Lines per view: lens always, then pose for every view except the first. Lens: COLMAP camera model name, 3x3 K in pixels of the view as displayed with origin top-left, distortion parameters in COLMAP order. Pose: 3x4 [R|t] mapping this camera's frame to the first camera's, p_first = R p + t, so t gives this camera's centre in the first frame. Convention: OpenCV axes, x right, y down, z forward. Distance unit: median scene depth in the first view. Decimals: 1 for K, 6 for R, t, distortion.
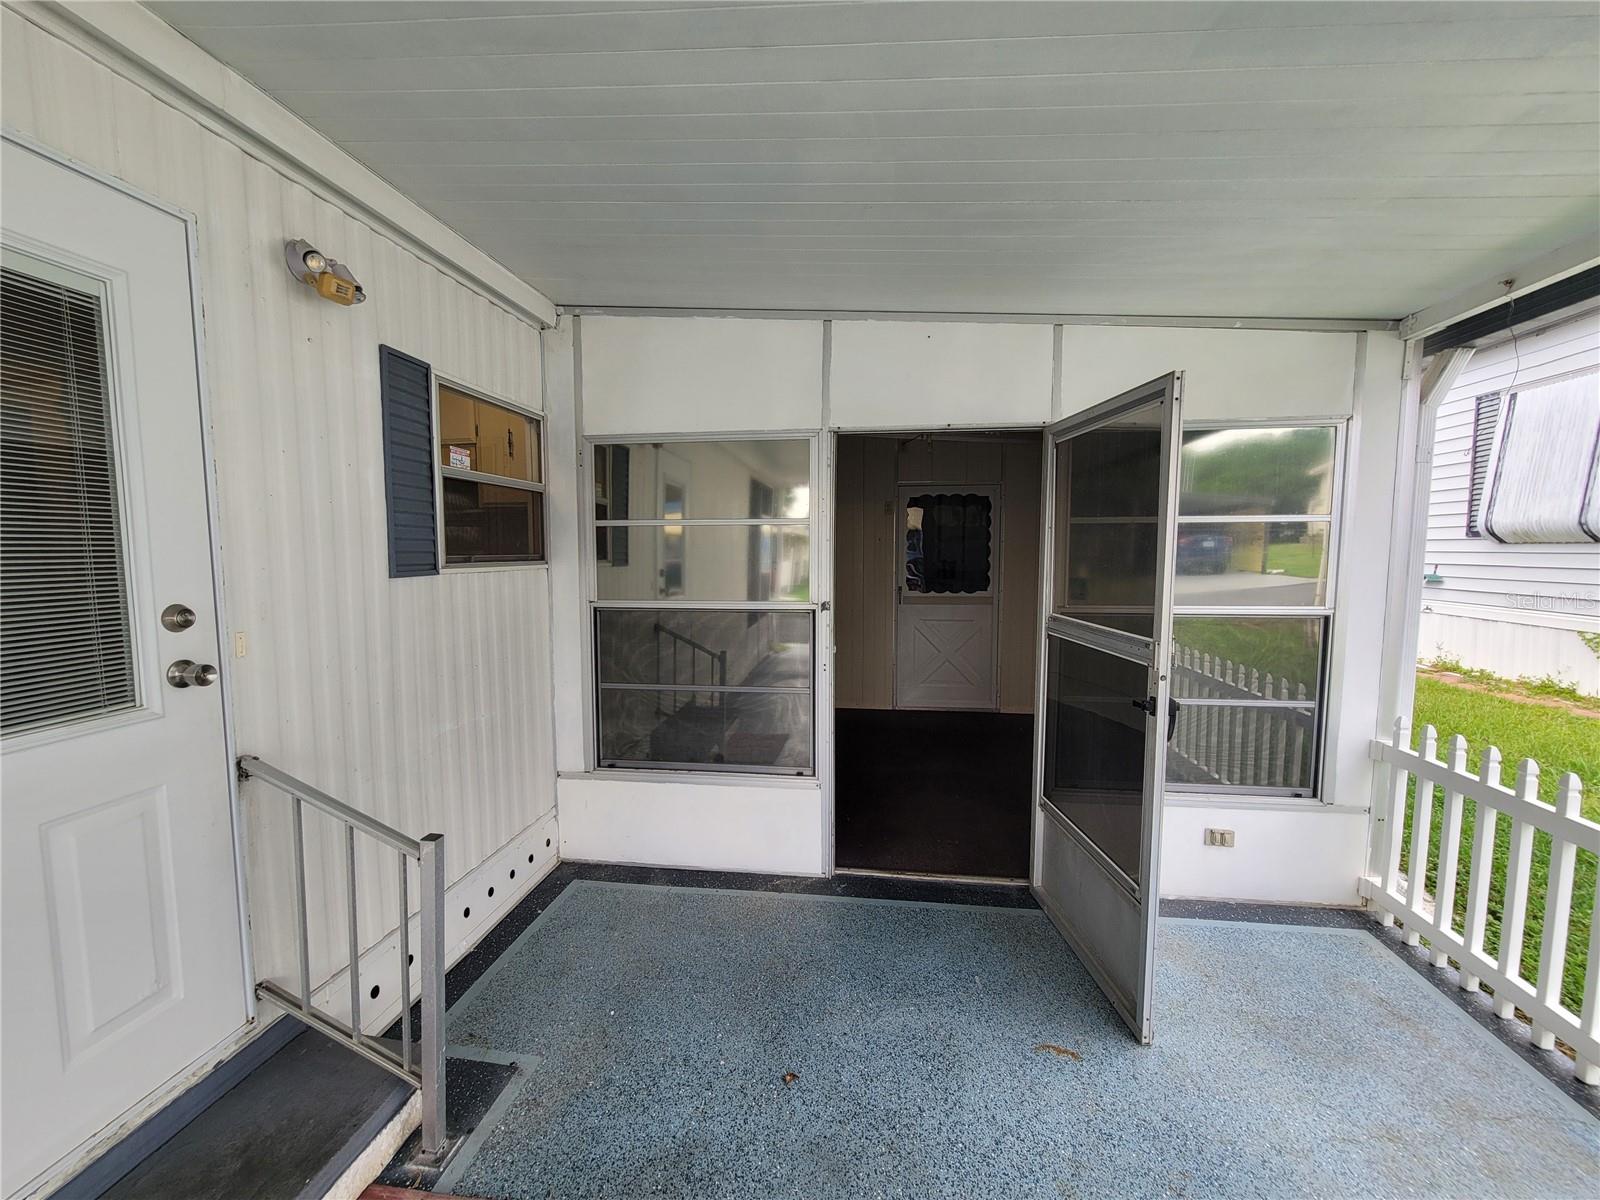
lens RADIAL K [[657.8, 0, 797.0], [0, 657.8, 600.3], [0, 0, 1]] dist [-0.001657, 0.000122]
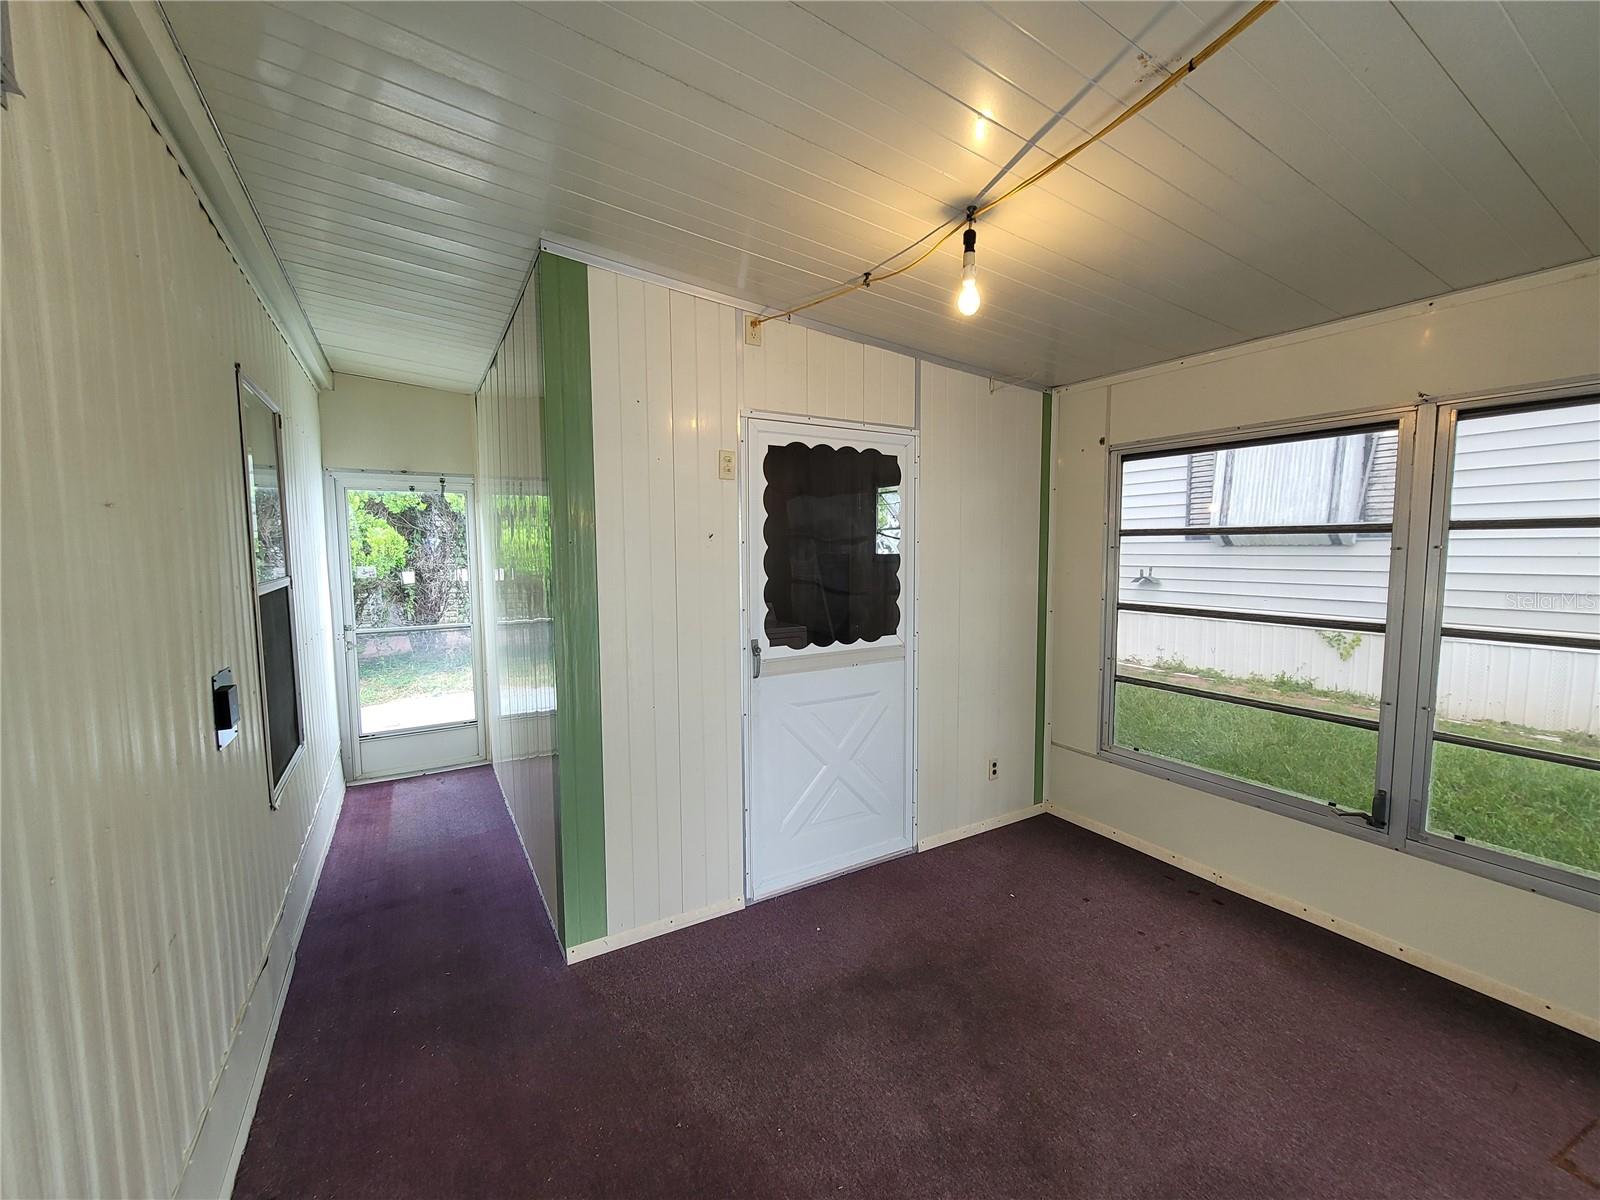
lens RADIAL K [[657.8, 0, 801.4], [0, 657.8, 607.6], [0, 0, 1]] dist [-0.001657, 0.000122]
pose [[0.774453, -0.058089, 0.629959, -0.104394], [0.053304, 0.998226, 0.026516, -0.053994], [-0.630382, 0.013044, 0.776176, 0.628401]]
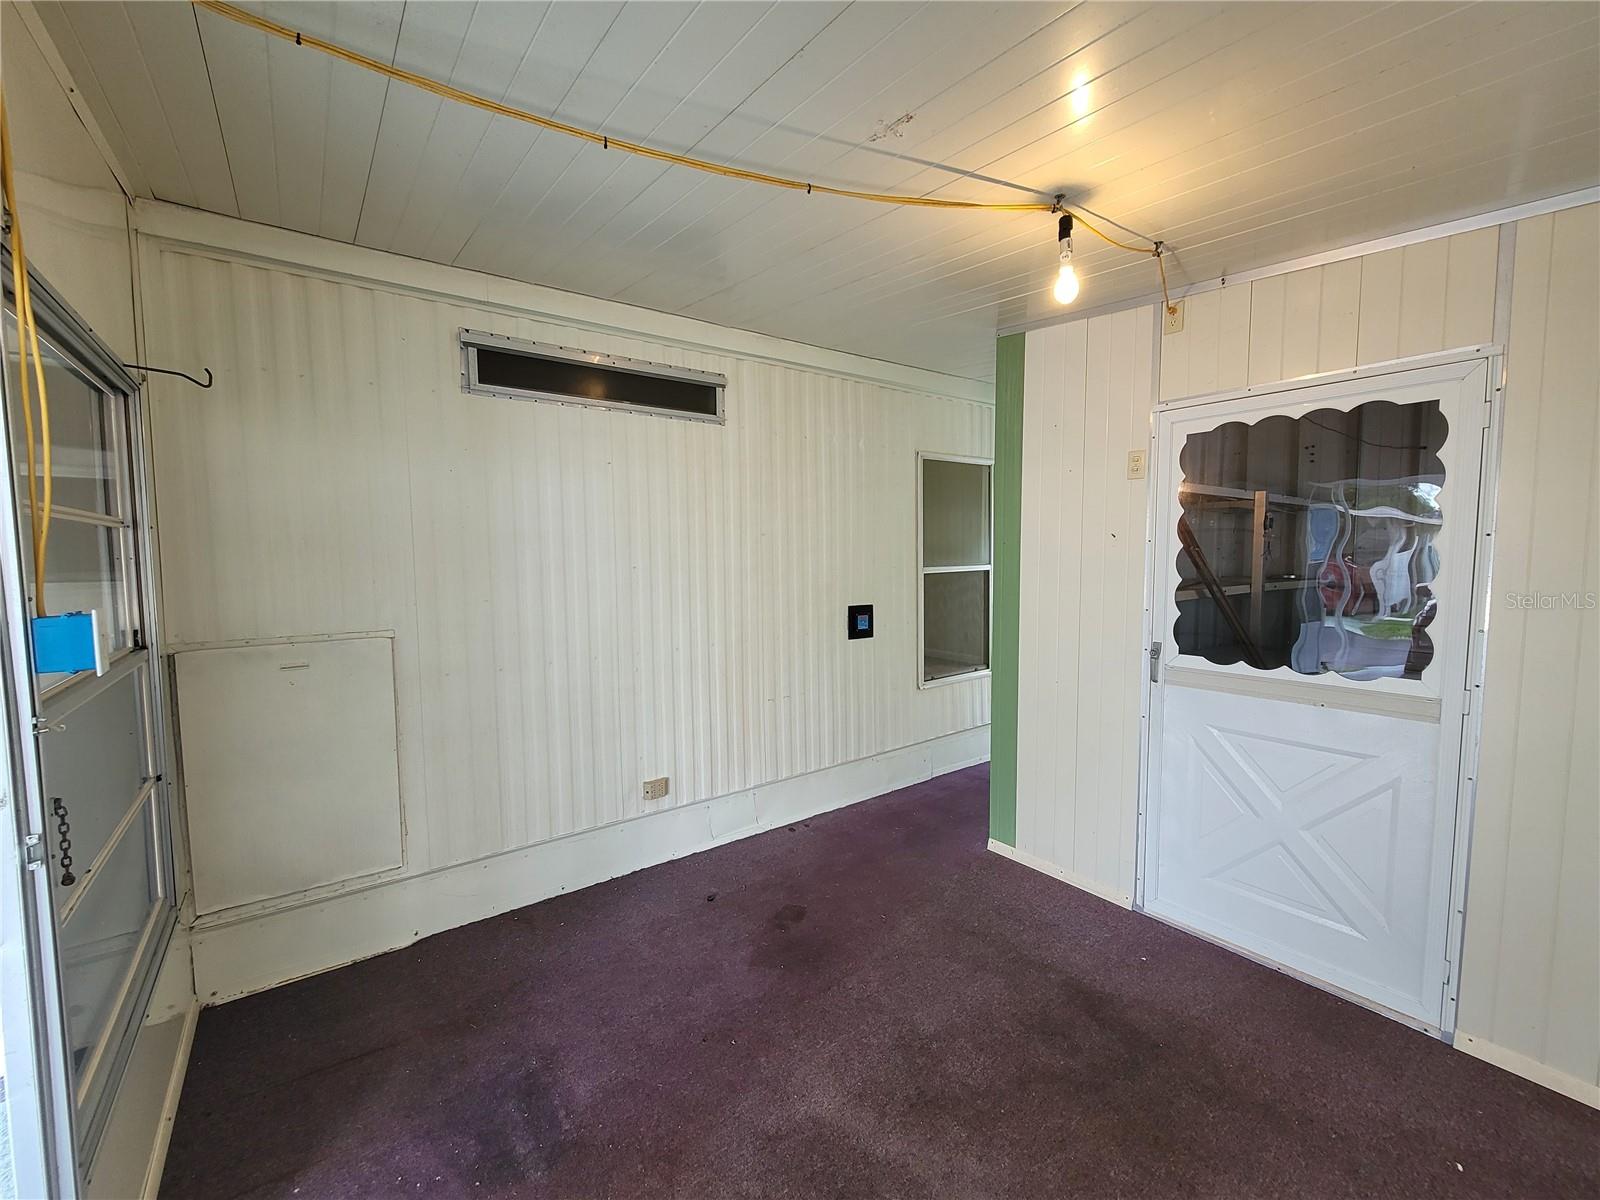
lens RADIAL K [[657.8, 0, 794.0], [0, 657.8, 623.0], [0, 0, 1]] dist [-0.001657, 0.000122]
pose [[0.706610, 0.073563, -0.703769, 0.293568], [-0.049760, 0.997285, 0.054283, -0.045977], [0.705851, -0.003338, 0.708352, 0.522470]]
